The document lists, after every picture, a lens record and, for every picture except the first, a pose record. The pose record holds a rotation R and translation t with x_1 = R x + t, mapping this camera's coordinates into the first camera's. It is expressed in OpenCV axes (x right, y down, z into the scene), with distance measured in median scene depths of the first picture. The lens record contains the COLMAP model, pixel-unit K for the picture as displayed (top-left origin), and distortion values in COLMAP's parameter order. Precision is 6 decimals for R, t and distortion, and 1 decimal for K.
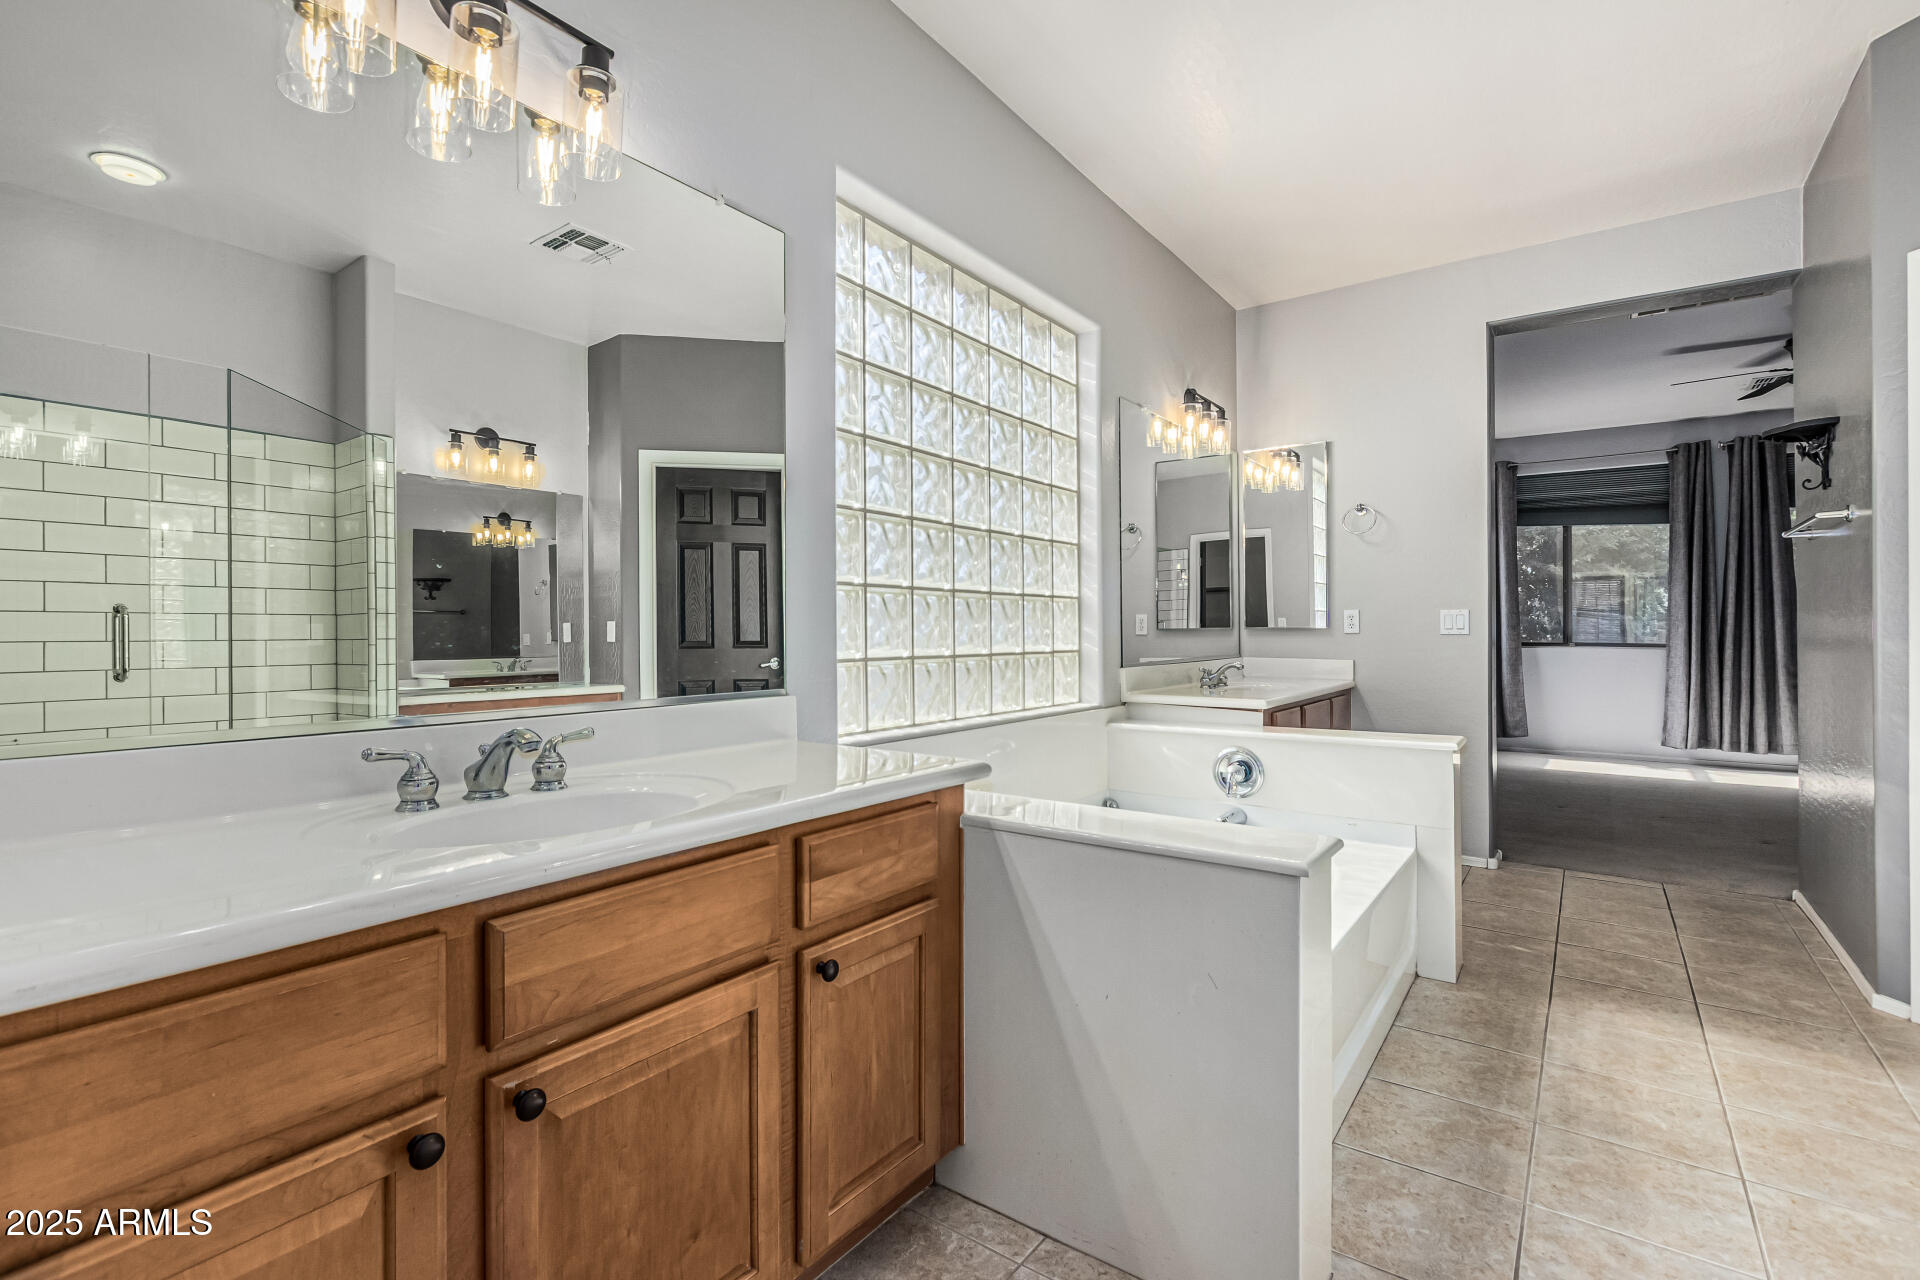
lens RADIAL K [[877.2, 0, 952.1], [0, 877.2, 628.7], [0, 0, 1]] dist [0.005010, -0.001843]
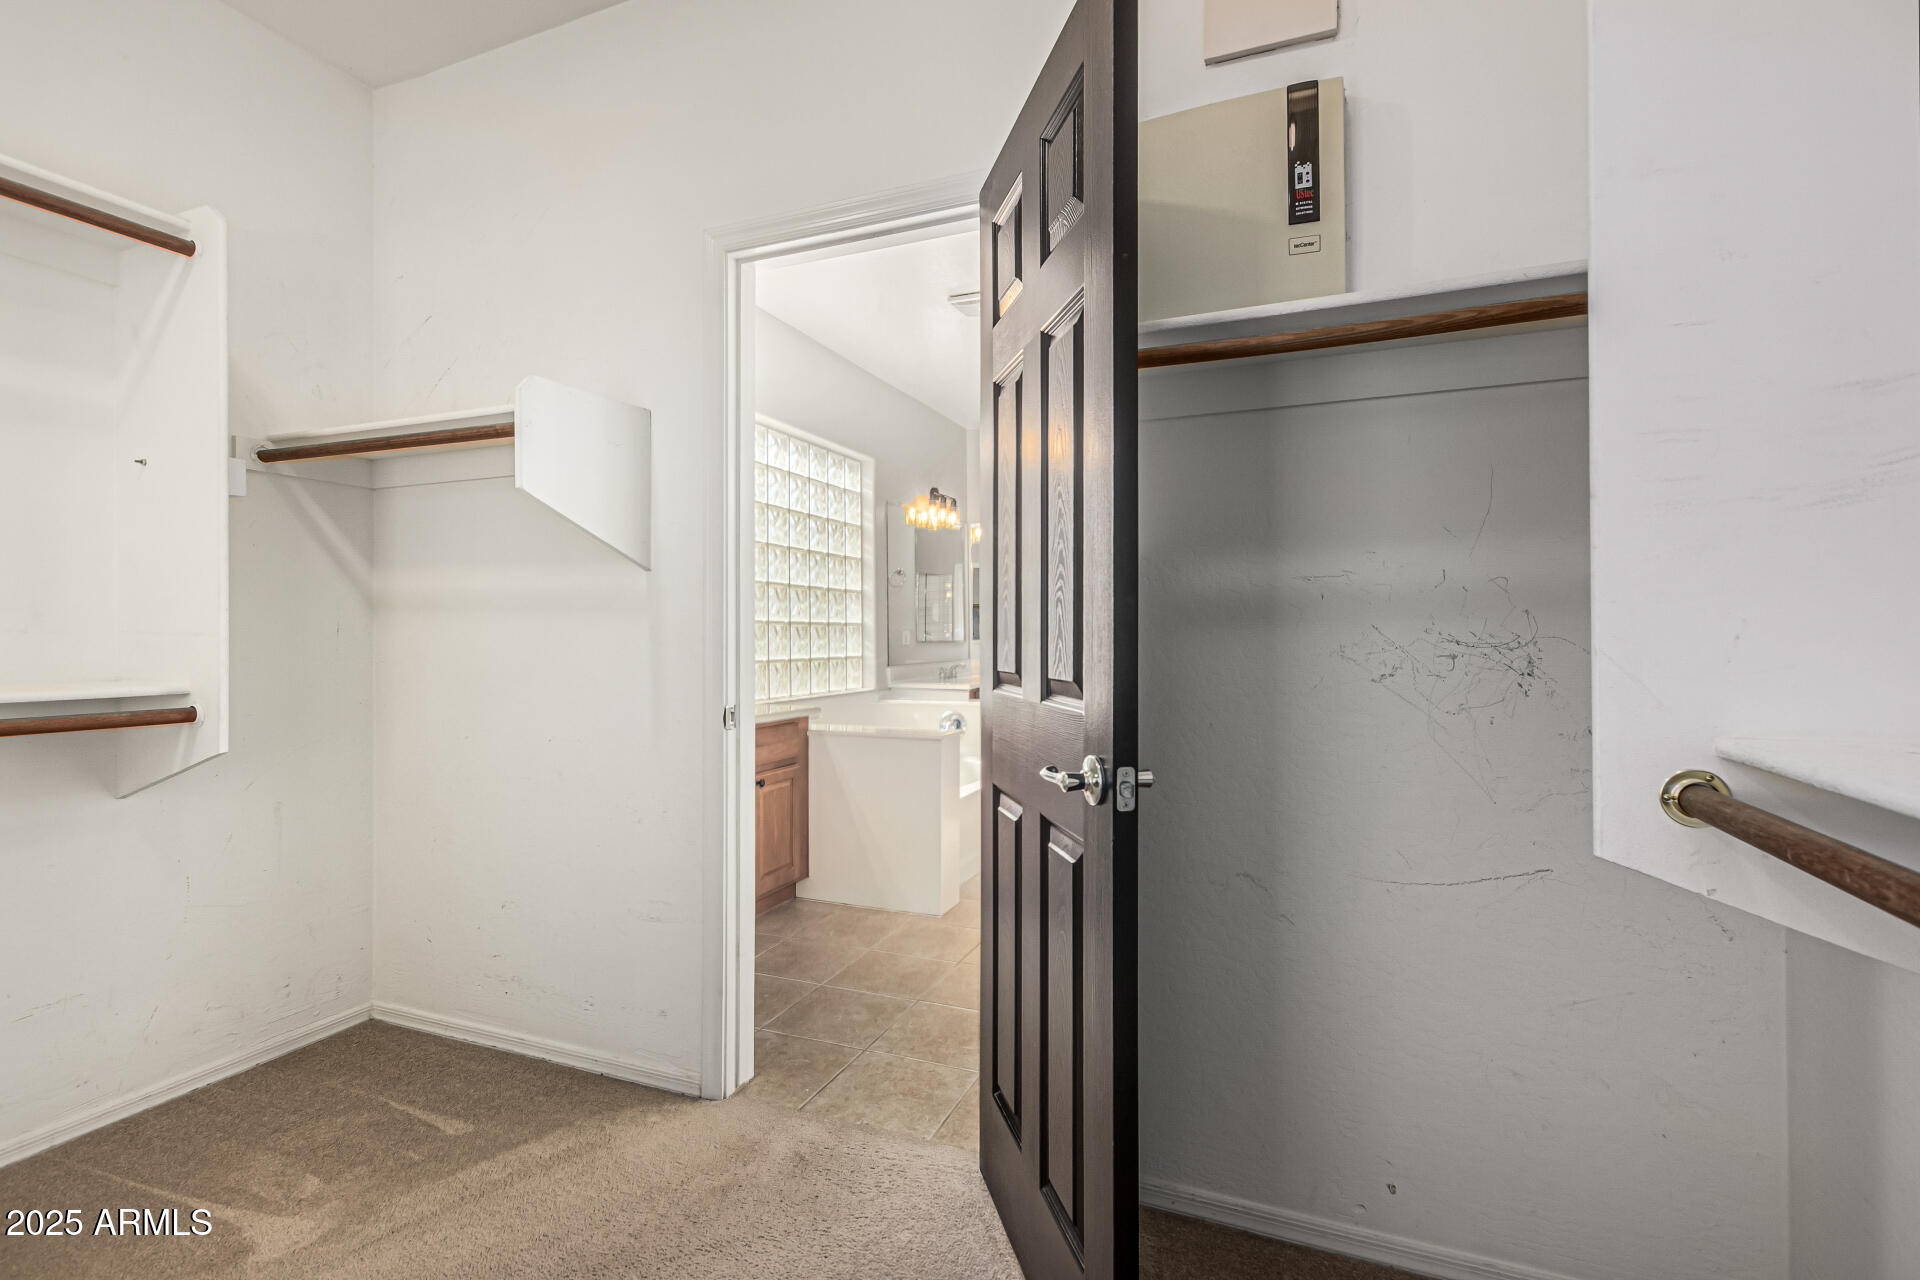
lens RADIAL K [[877.2, 0, 955.8], [0, 877.2, 629.2], [0, 0, 1]] dist [0.005010, -0.001843]
pose [[0.969913, 0.001678, 0.243446, -0.091906], [0.000105, 0.999973, -0.007311, -0.015942], [-0.243452, 0.007117, 0.969887, -0.688040]]
